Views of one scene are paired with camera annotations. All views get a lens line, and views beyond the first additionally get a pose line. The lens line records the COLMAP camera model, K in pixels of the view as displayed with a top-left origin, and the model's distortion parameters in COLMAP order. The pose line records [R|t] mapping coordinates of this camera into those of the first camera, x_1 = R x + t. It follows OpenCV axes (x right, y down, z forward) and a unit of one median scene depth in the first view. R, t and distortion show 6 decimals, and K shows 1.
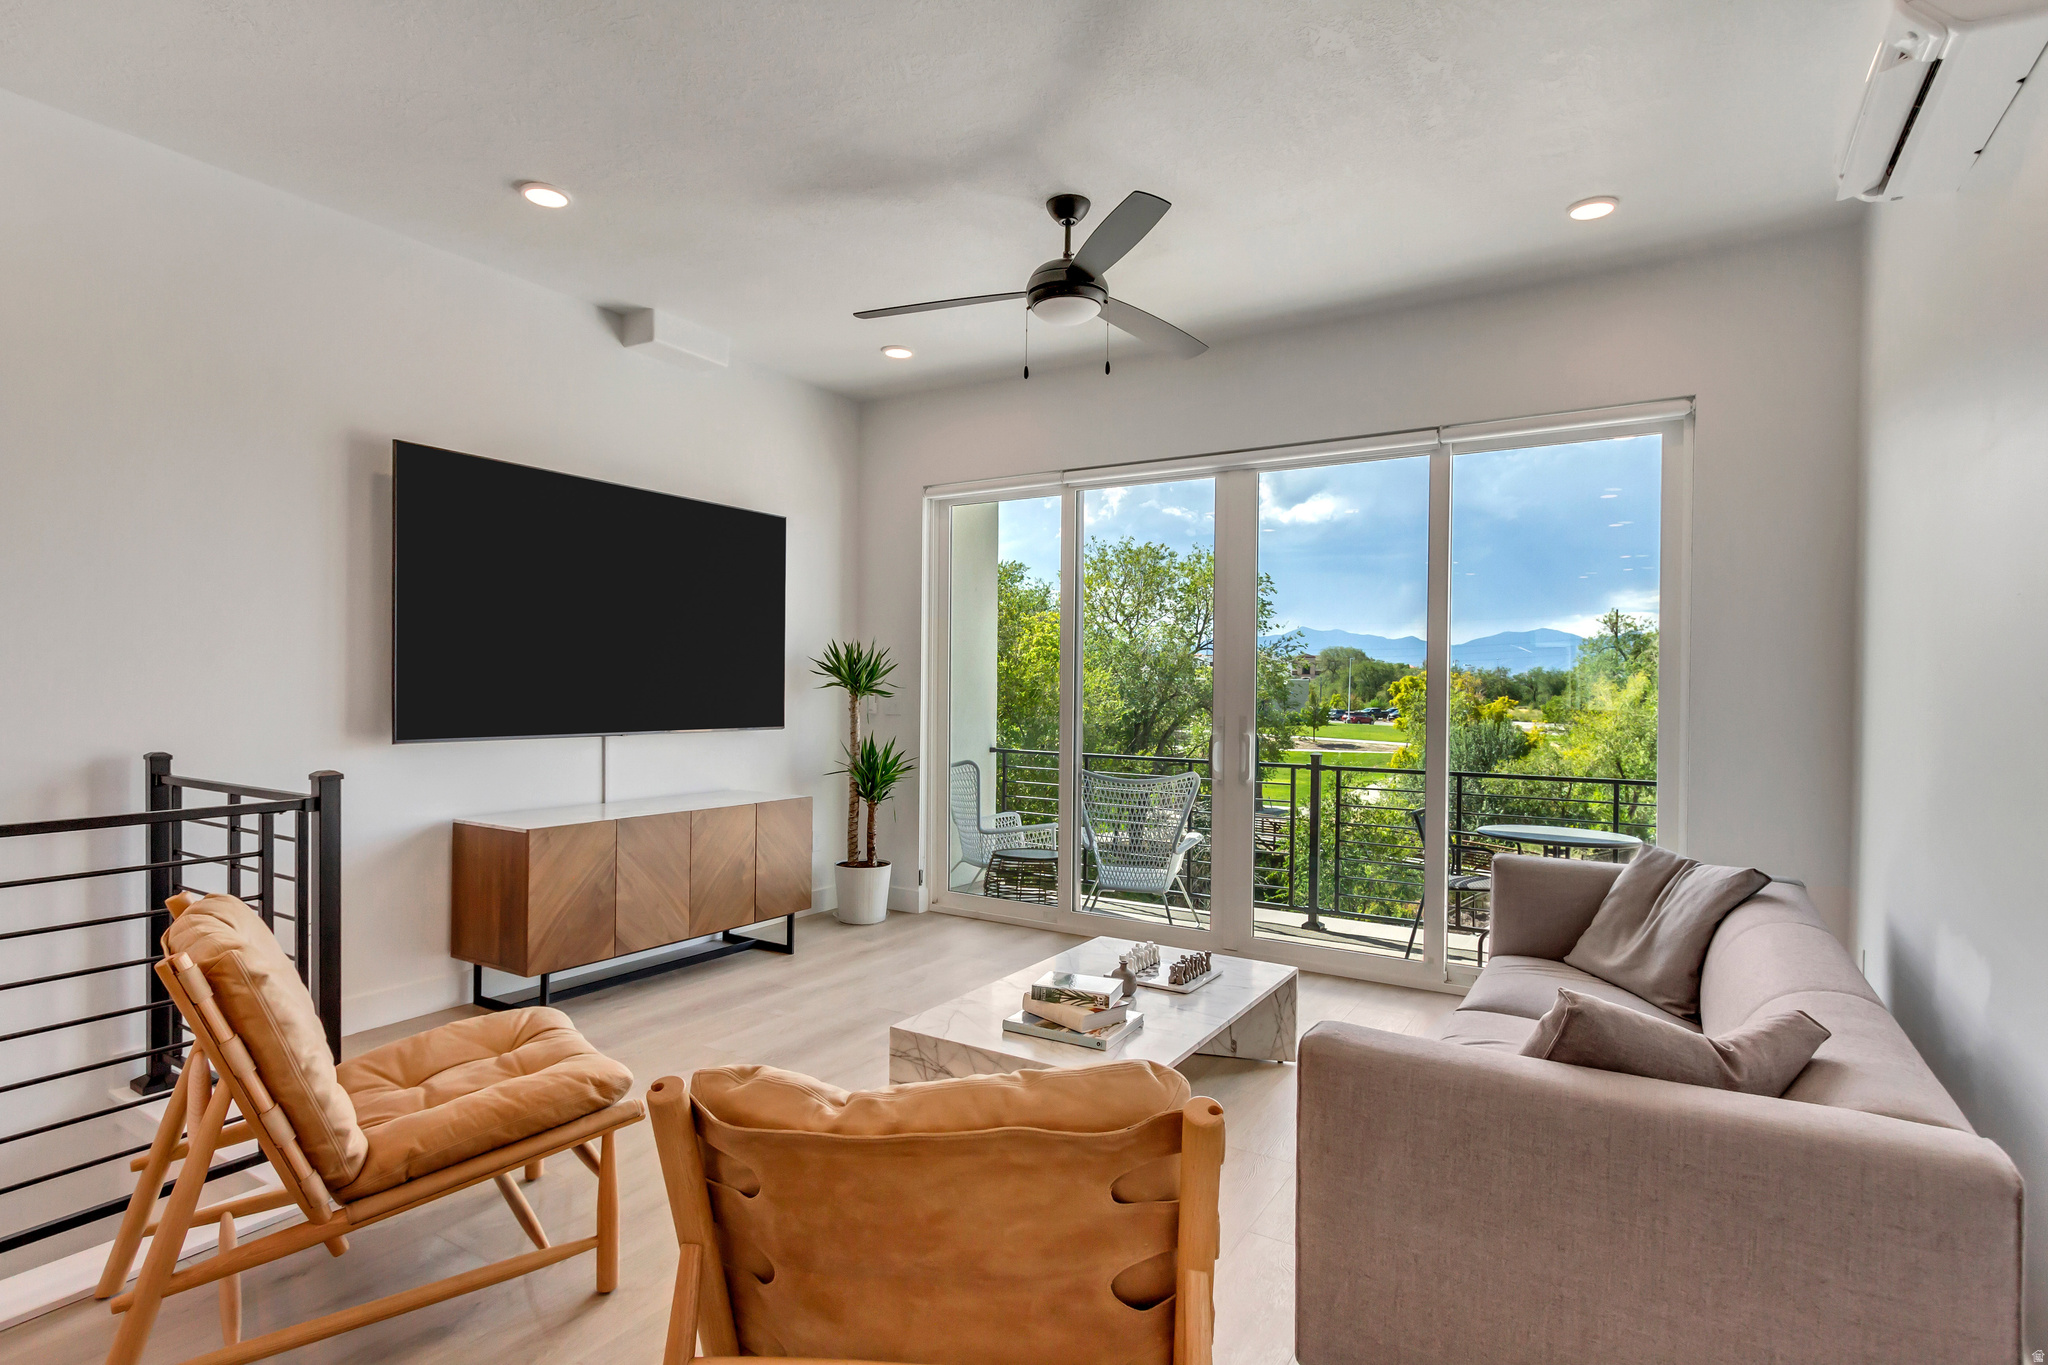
lens RADIAL K [[1030.6, 0, 1024.0], [0, 1030.6, 682.5], [0, 0, 1]] dist [0.023930, -0.000042]
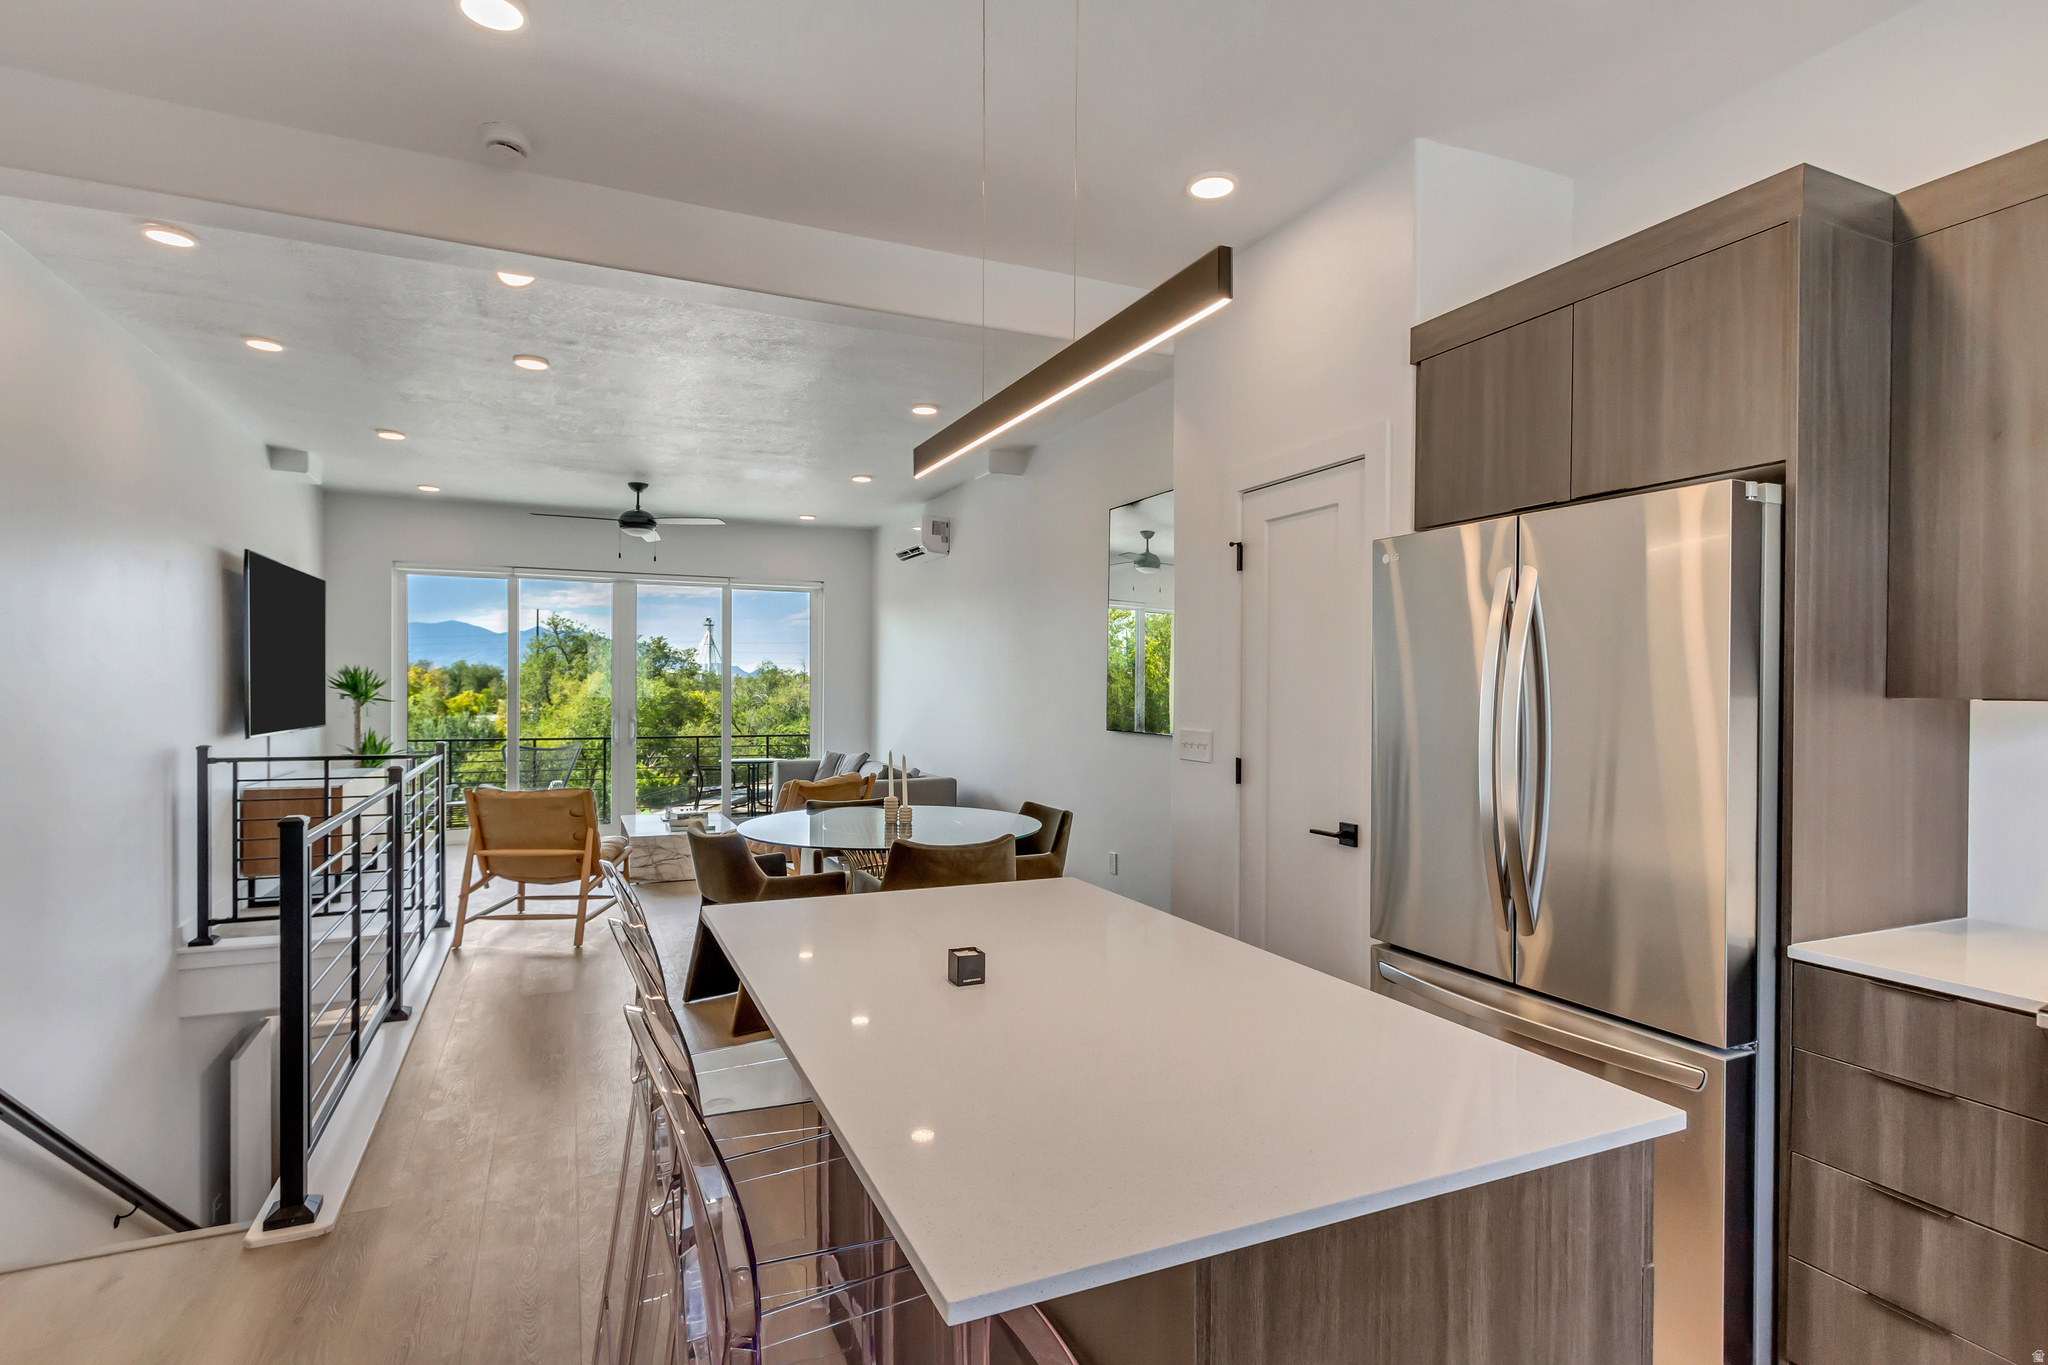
lens RADIAL K [[1030.6, 0, 1024.0], [0, 1030.6, 682.5], [0, 0, 1]] dist [0.023930, -0.000042]
pose [[0.557611, -0.002335, 0.830099, -0.863762], [-0.004360, 0.999974, 0.005742, -0.028793], [-0.830091, -0.006821, 0.557586, -0.607765]]
